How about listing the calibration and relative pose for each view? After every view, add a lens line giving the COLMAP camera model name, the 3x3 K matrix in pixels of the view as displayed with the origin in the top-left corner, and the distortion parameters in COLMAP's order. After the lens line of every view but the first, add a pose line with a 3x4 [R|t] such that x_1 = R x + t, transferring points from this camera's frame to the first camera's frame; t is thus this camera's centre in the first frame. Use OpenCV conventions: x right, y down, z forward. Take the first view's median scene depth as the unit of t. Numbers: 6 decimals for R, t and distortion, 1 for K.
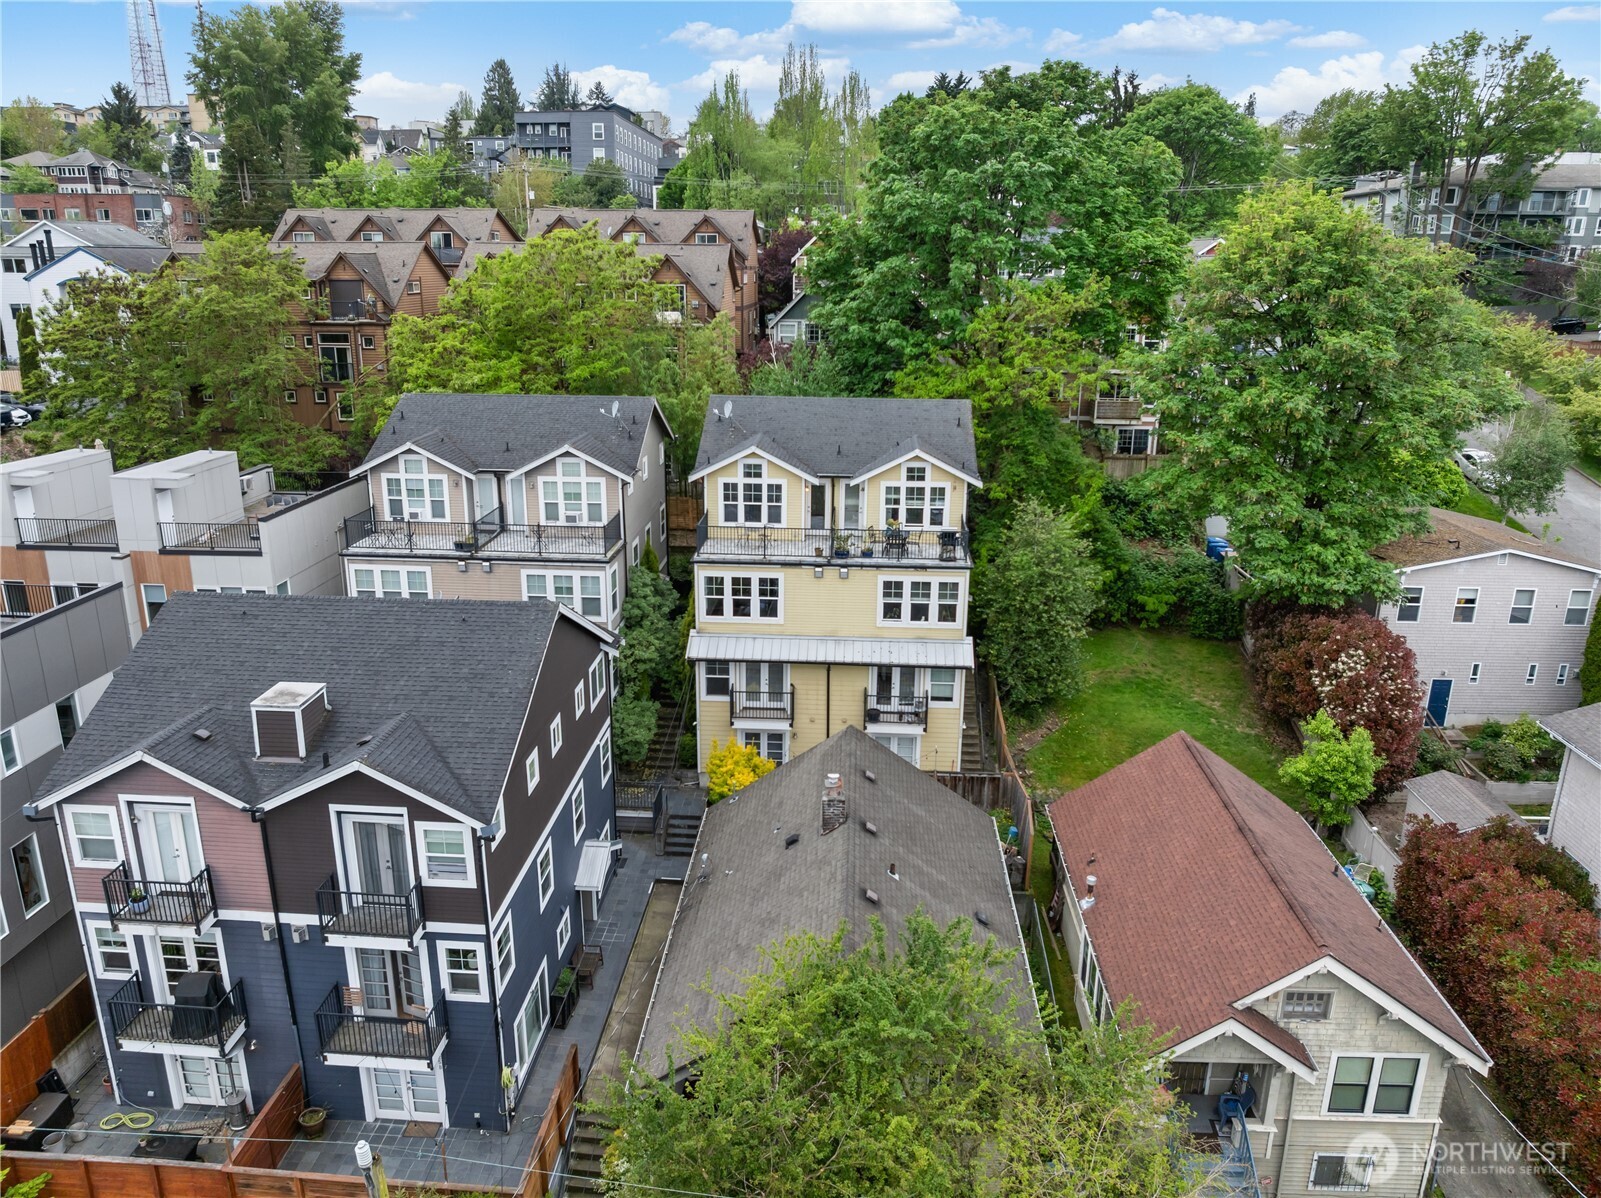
lens RADIAL K [[1127.2, 0, 806.3], [0, 1127.2, 594.6], [0, 0, 1]] dist [-0.042844, -0.031554]
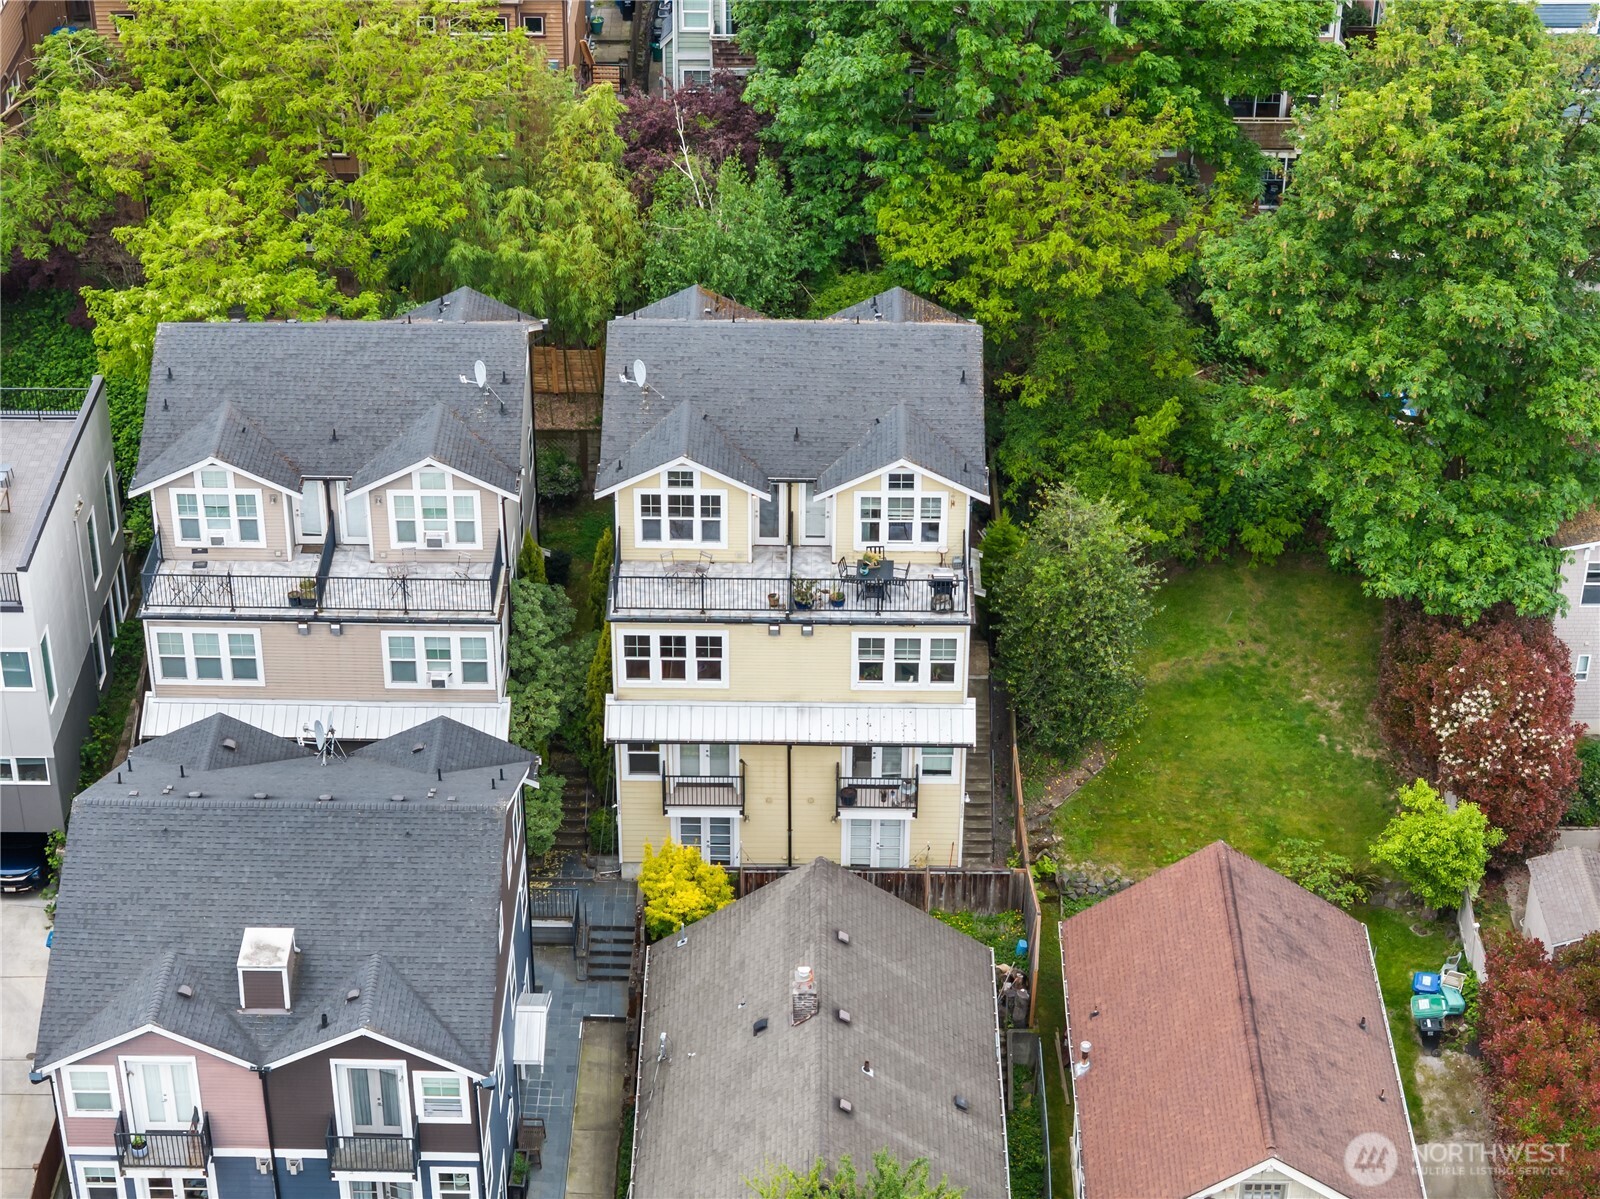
lens RADIAL K [[3244.8, 0, 796.1], [0, 3244.8, 599.6], [0, 0, 1]] dist [-0.187878, 0.000000]
pose [[0.999050, -0.028341, 0.033115, -0.046192], [0.017885, 0.959391, 0.281512, -0.654716], [-0.039748, -0.280652, 0.958986, -1.102080]]
